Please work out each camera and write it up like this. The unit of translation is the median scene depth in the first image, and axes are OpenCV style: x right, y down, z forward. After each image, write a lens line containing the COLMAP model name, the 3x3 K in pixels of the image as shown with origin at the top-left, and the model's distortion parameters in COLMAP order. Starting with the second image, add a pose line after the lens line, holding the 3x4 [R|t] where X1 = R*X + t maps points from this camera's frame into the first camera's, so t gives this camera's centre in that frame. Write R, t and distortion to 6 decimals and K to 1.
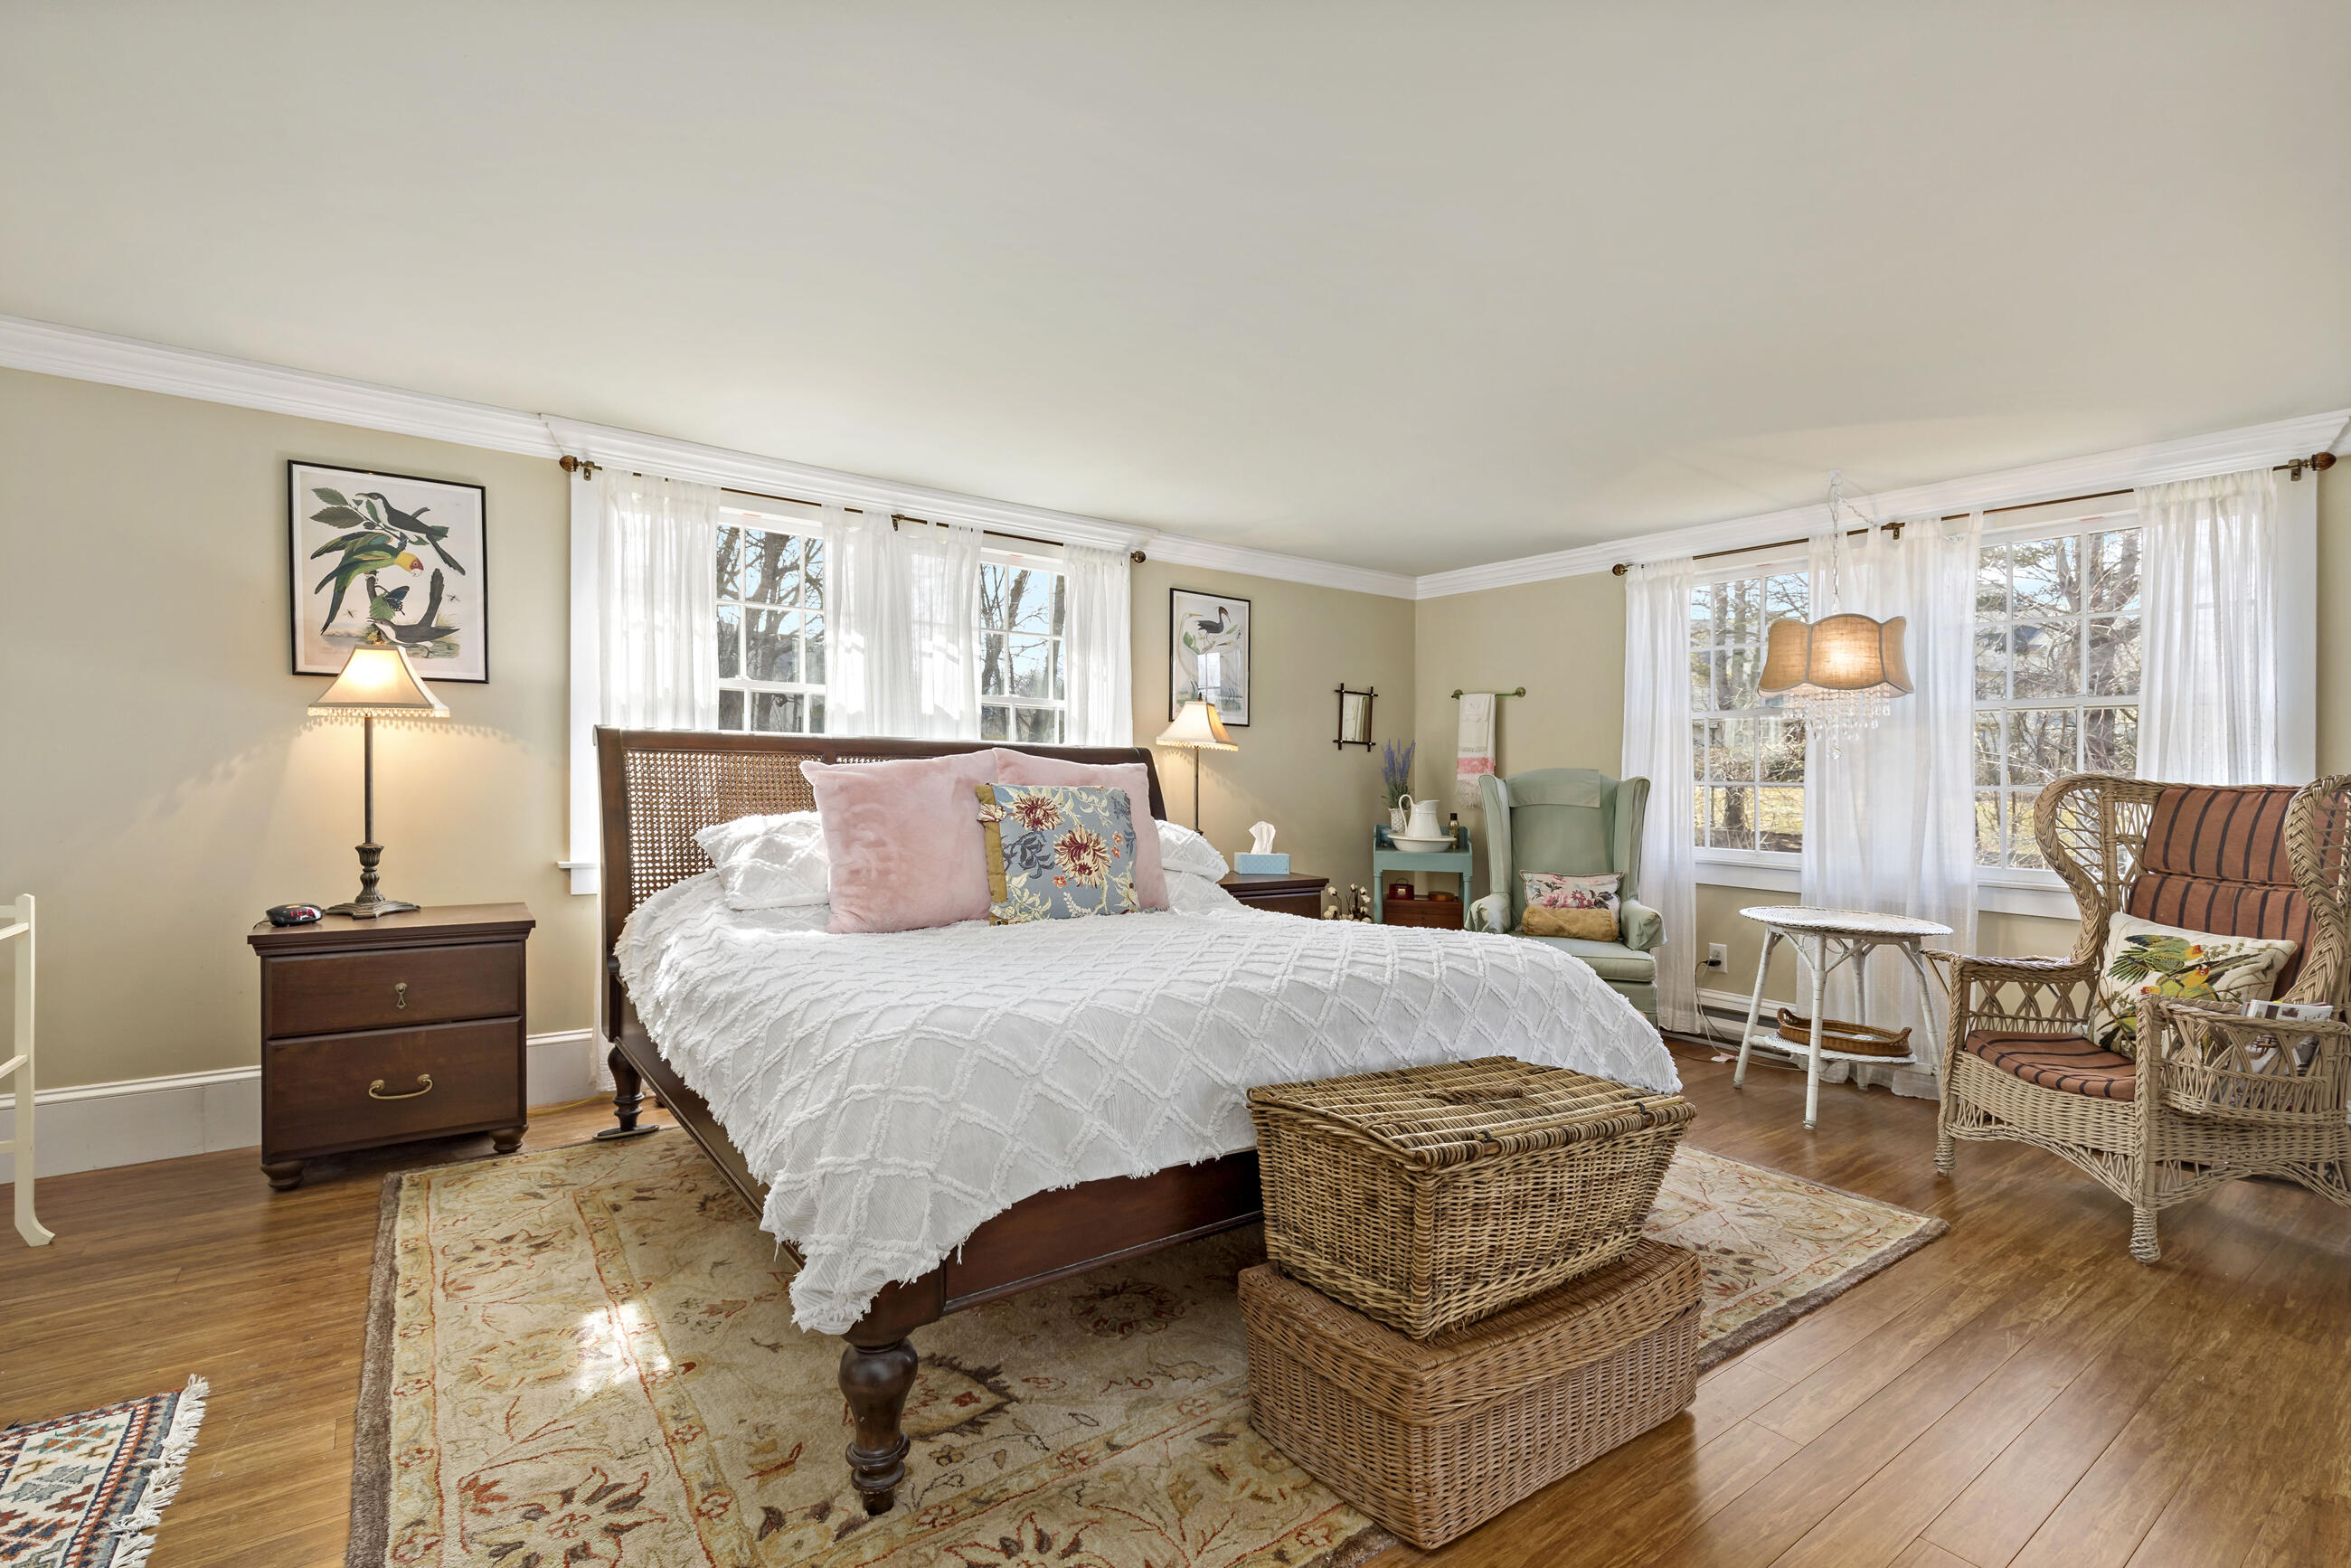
lens RADIAL K [[1064.7, 0, 1184.8], [0, 1064.7, 776.5], [0, 0, 1]] dist [0.000839, -0.000050]
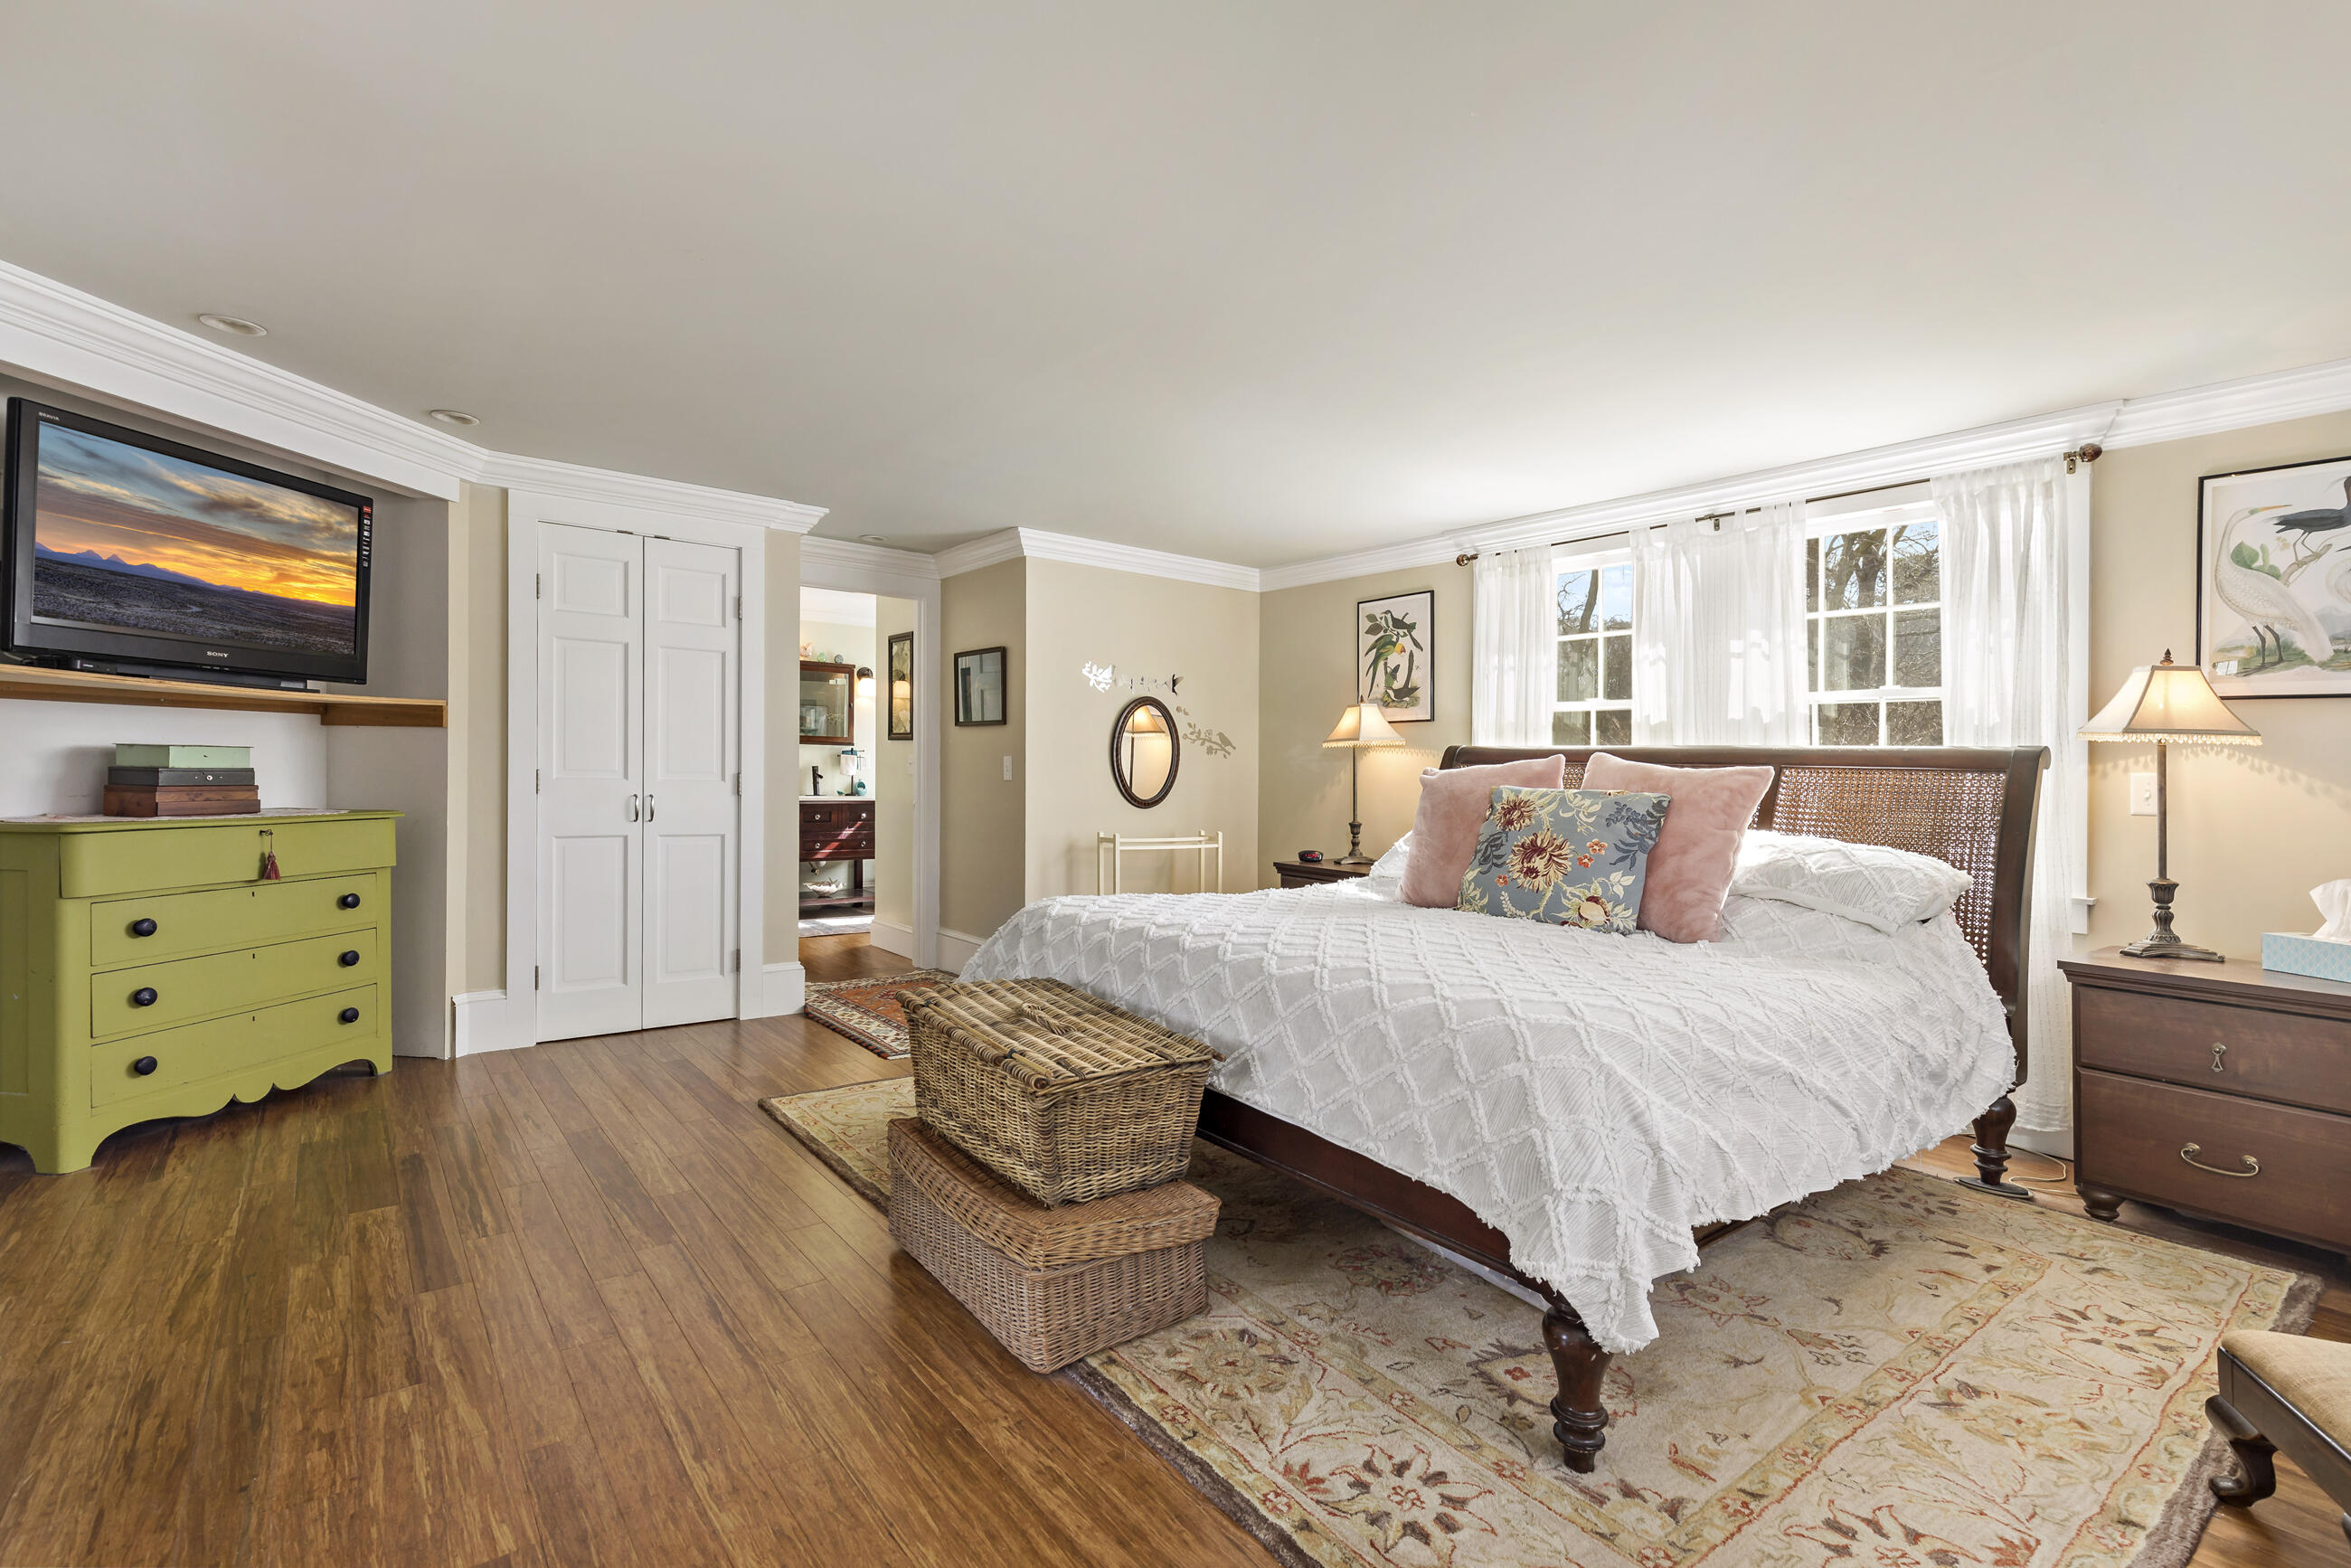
lens RADIAL K [[1064.7, 0, 1184.8], [0, 1064.7, 776.5], [0, 0, 1]] dist [0.000839, -0.000050]
pose [[0.039154, -0.011681, -0.999165, 0.837339], [-0.021903, 0.999681, -0.012545, 0.016897], [0.998993, 0.022376, 0.038886, 0.608911]]
